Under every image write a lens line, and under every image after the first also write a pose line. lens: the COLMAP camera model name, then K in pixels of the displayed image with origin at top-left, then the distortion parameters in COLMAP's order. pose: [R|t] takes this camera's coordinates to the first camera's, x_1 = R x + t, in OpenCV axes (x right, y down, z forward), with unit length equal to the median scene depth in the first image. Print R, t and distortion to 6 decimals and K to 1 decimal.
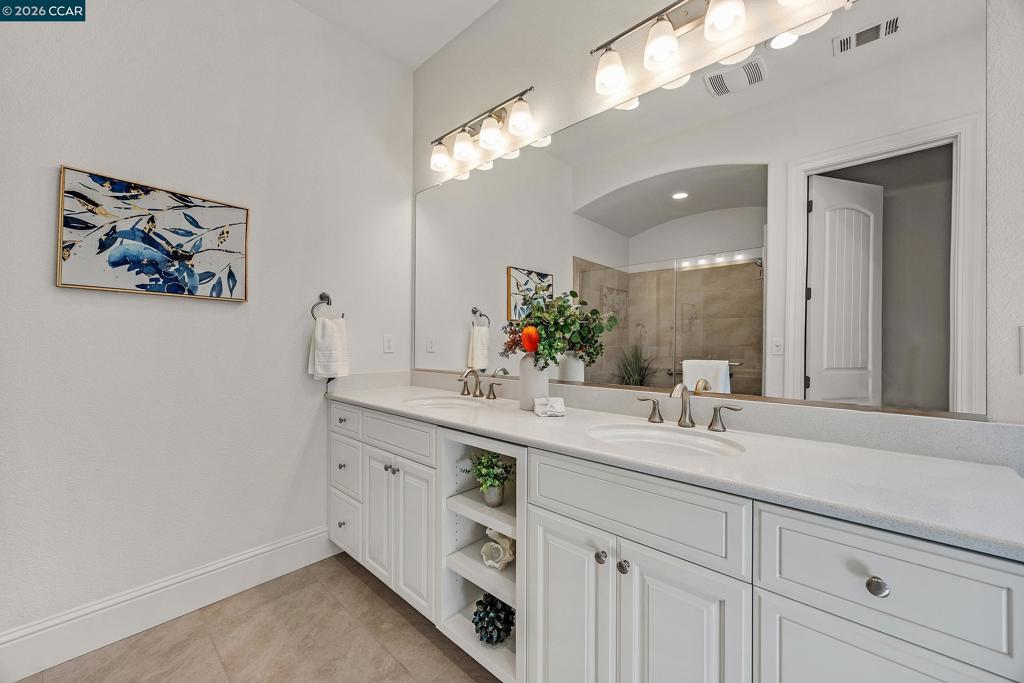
lens RADIAL K [[392.1, 0, 516.3], [0, 392.1, 342.5], [0, 0, 1]] dist [-0.003327, -0.000343]
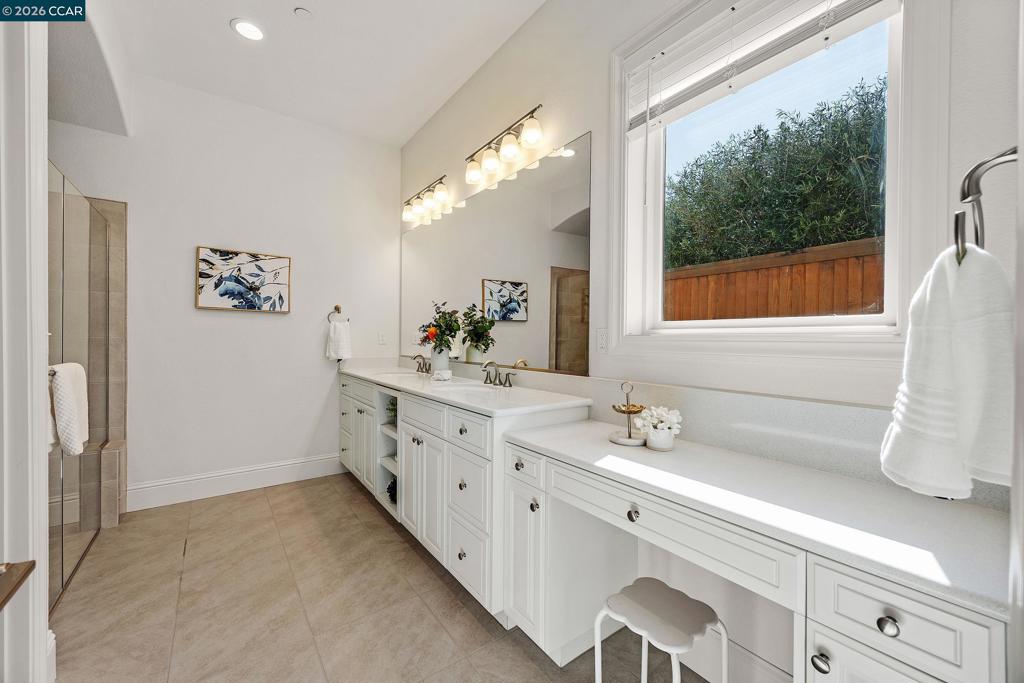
lens RADIAL K [[392.1, 0, 505.6], [0, 392.1, 341.5], [0, 0, 1]] dist [-0.003327, -0.000343]
pose [[0.985943, 0.004733, -0.167015, 0.449313], [-0.002937, 0.999935, 0.011001, -0.001612], [0.167057, -0.010356, 0.985893, -0.447470]]
